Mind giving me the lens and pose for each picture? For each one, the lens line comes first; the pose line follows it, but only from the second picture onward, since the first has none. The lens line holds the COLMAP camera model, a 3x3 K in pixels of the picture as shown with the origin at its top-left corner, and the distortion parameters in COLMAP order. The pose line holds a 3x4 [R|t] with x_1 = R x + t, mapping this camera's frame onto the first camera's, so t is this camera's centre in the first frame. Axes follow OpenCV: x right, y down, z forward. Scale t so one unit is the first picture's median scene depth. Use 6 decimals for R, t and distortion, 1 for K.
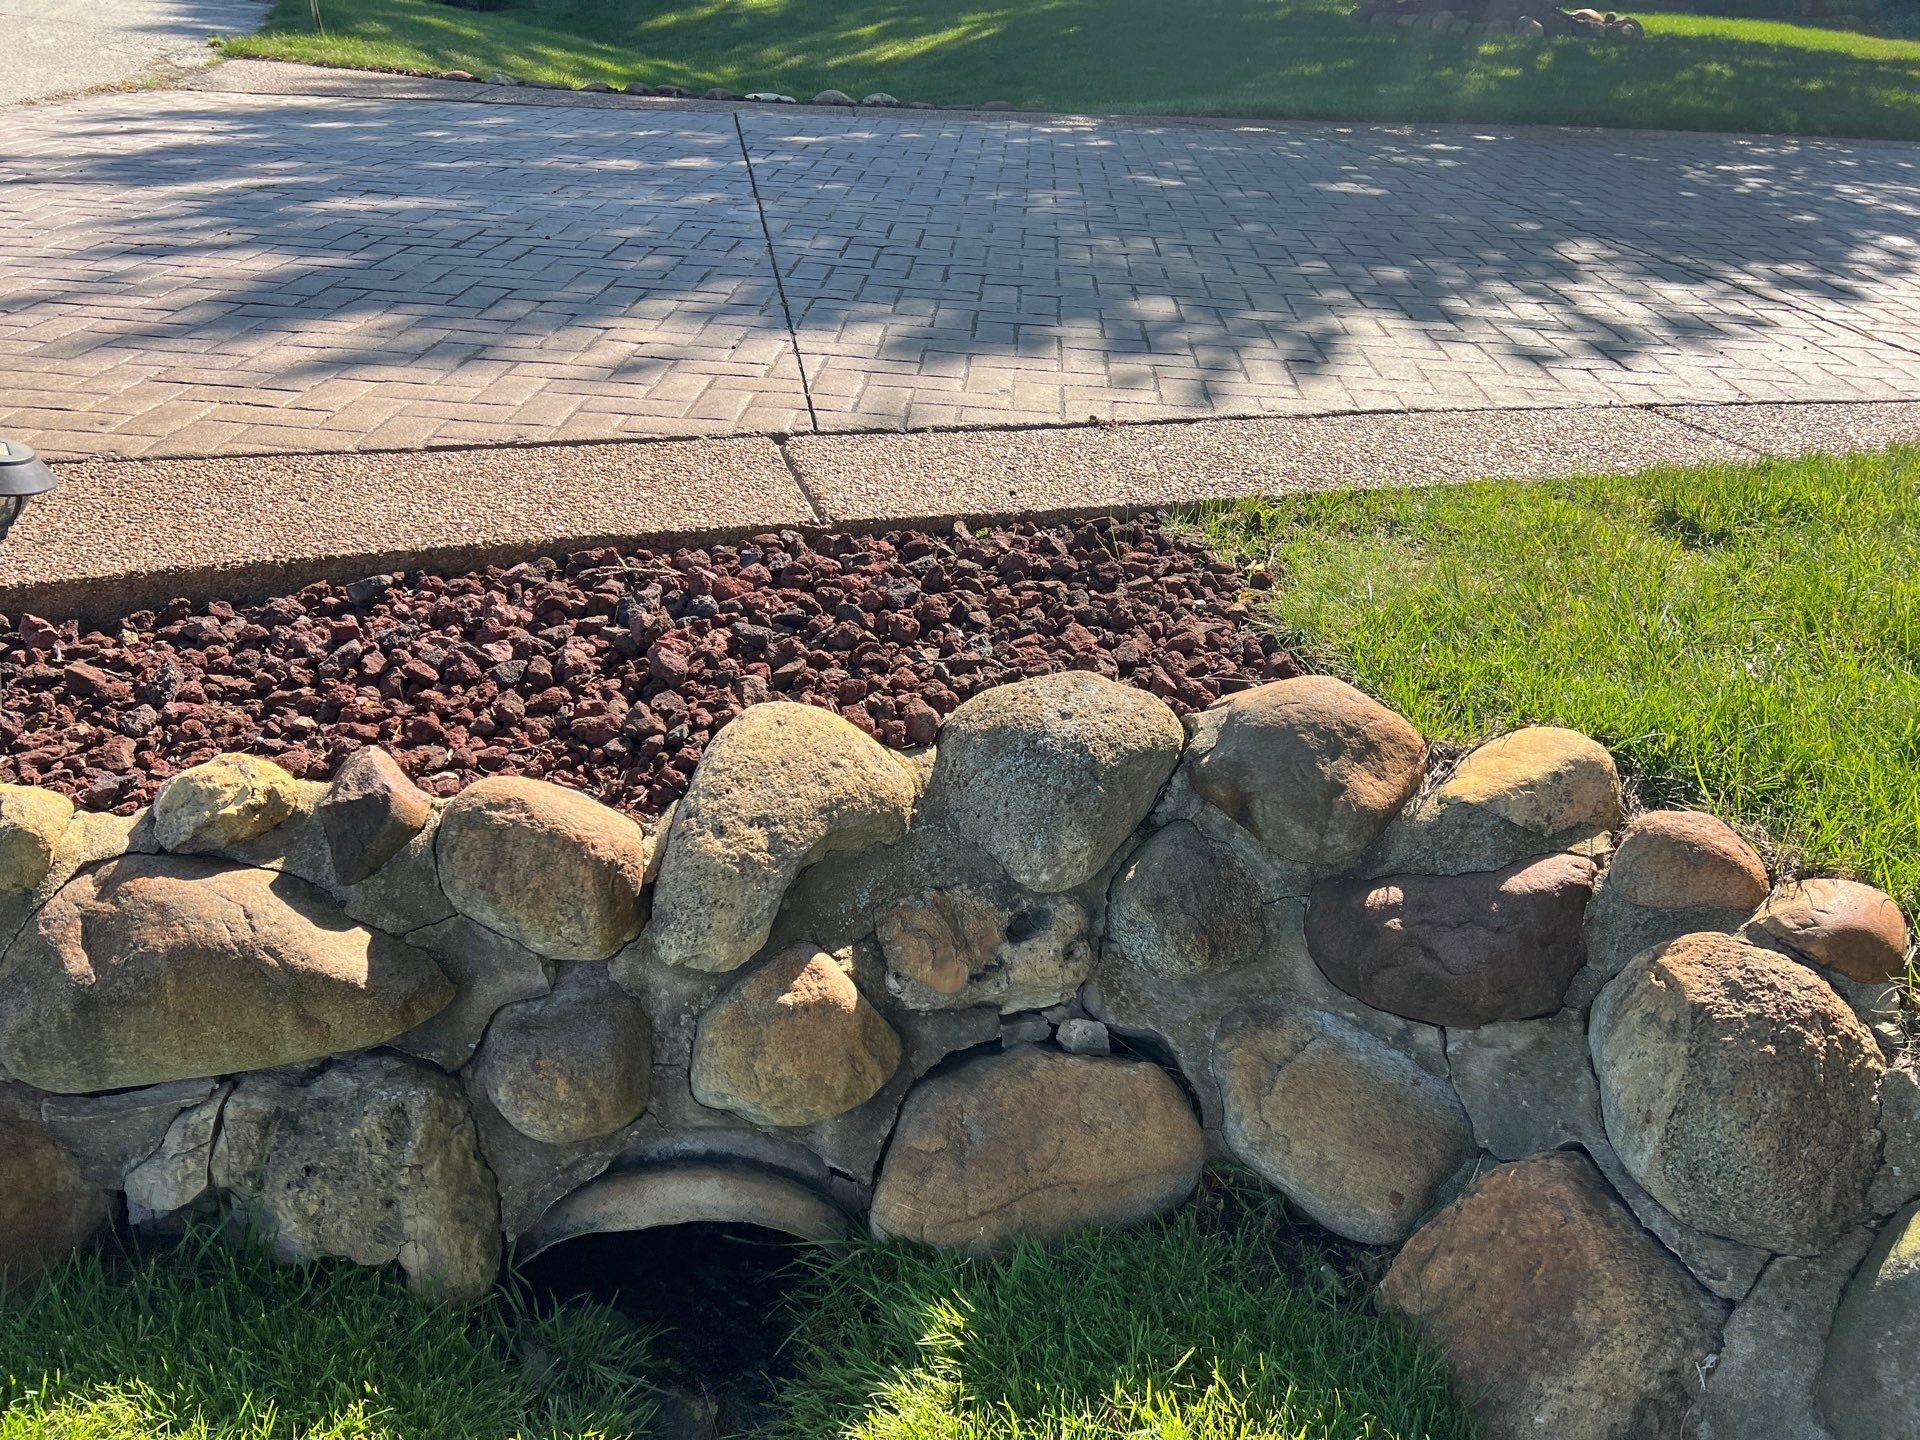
lens RADIAL K [[1432.3, 0, 955.8], [0, 1432.3, 725.7], [0, 0, 1]] dist [0.071781, -0.082983]
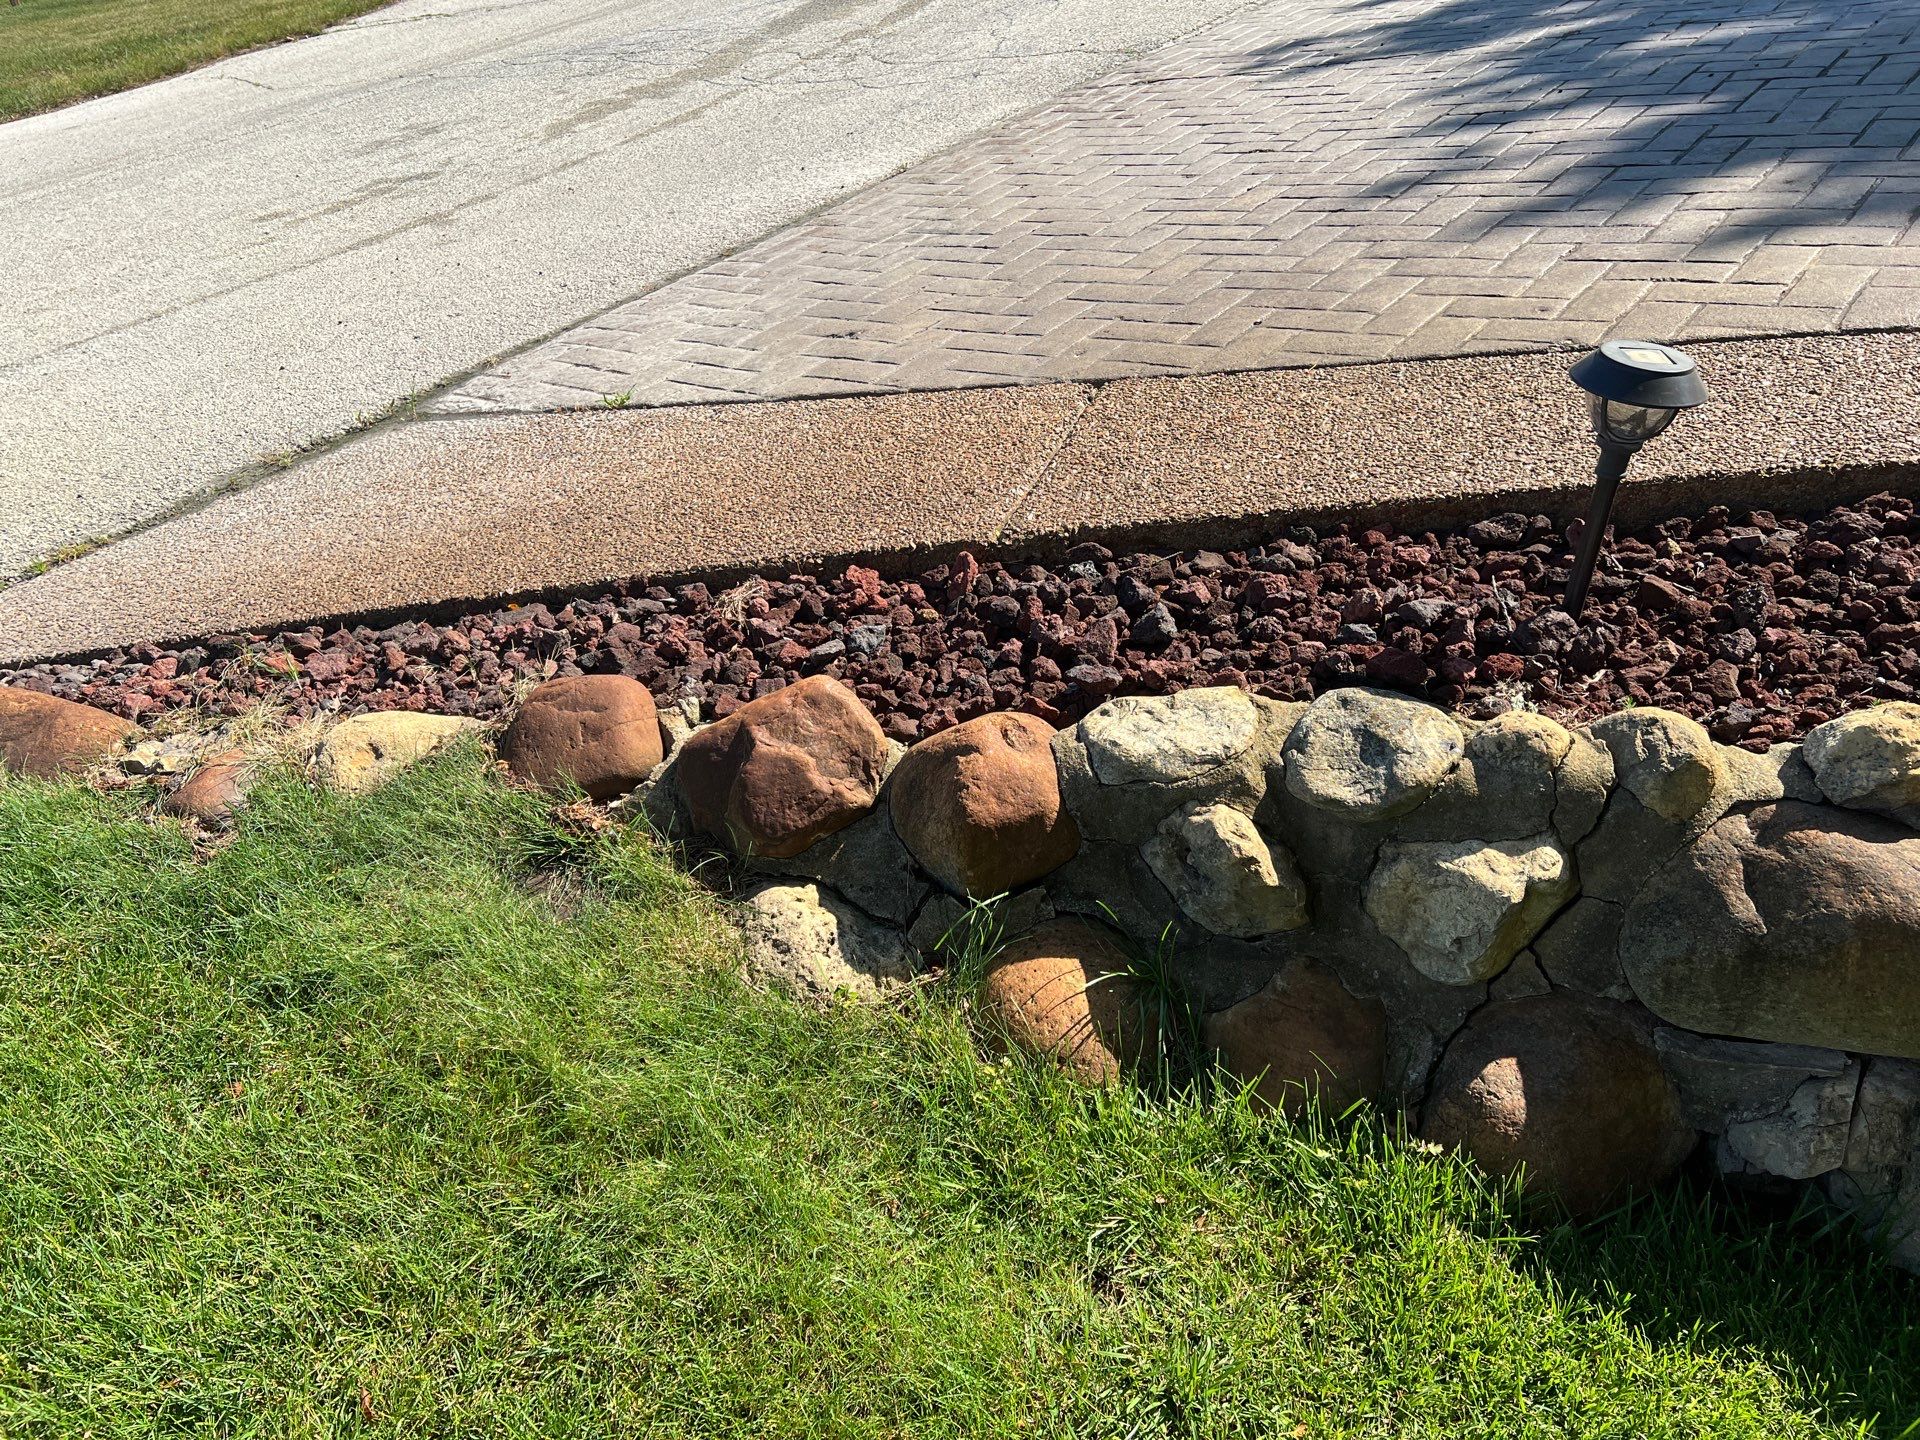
lens RADIAL K [[1432.3, 0, 941.6], [0, 1432.3, 720.2], [0, 0, 1]] dist [0.071781, -0.082983]
pose [[0.783535, 0.142987, -0.604672, -0.361711], [-0.082475, 0.988484, 0.126876, -0.030167], [0.615850, -0.049541, 0.786304, -0.059608]]
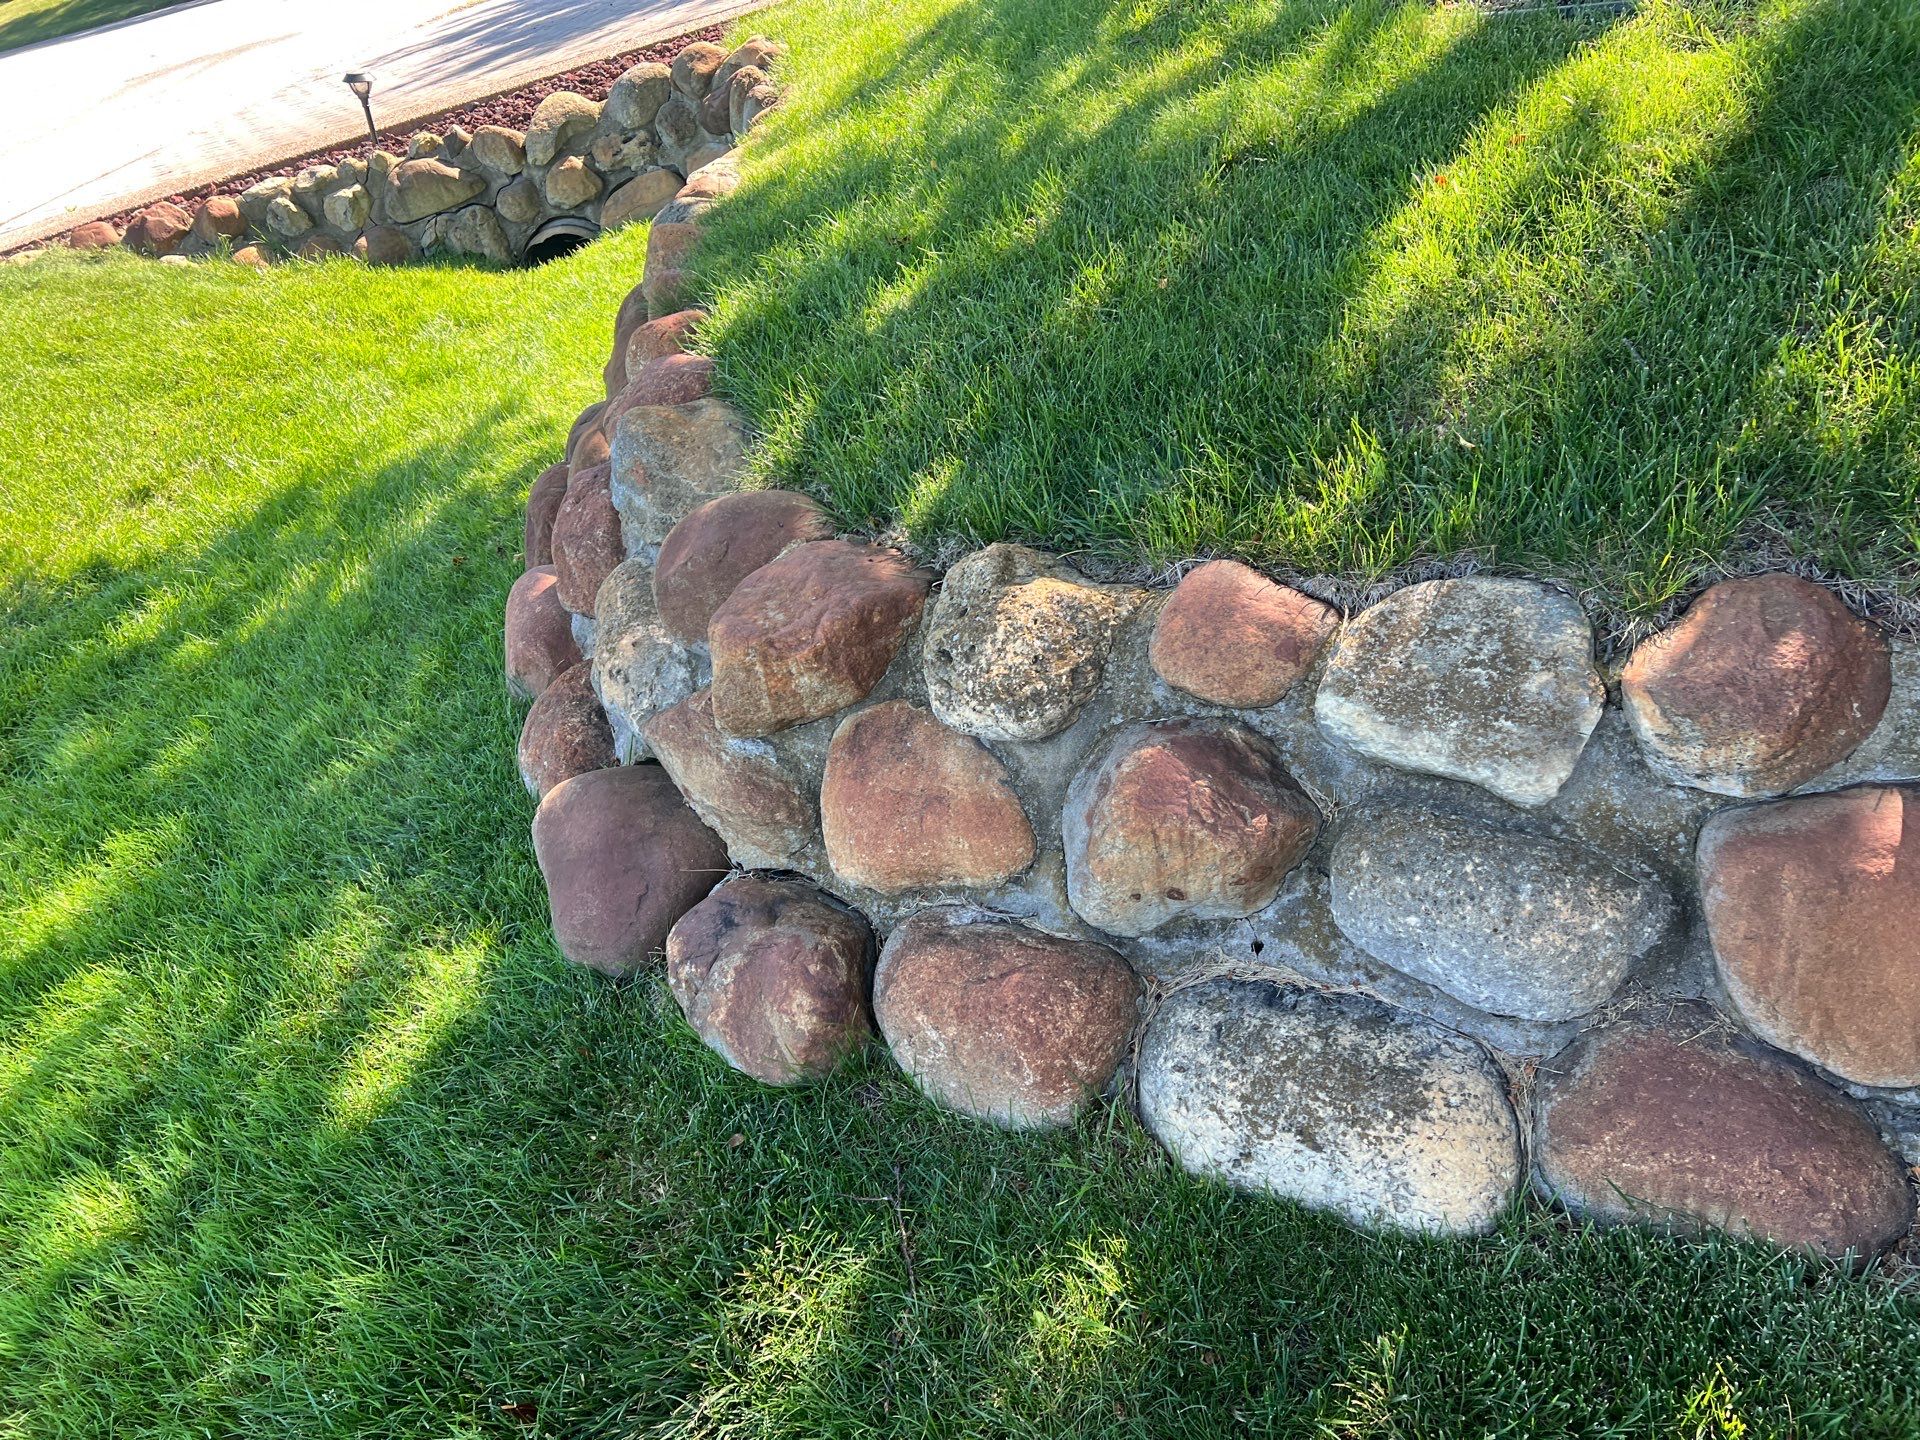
lens RADIAL K [[1432.3, 0, 955.5], [0, 1432.3, 714.3], [0, 0, 1]] dist [0.071781, -0.082983]
pose [[0.929376, -0.127909, -0.346266, 1.697535], [0.168415, 0.981653, 0.089407, 1.237960], [0.328477, -0.141409, 0.933866, -2.052586]]
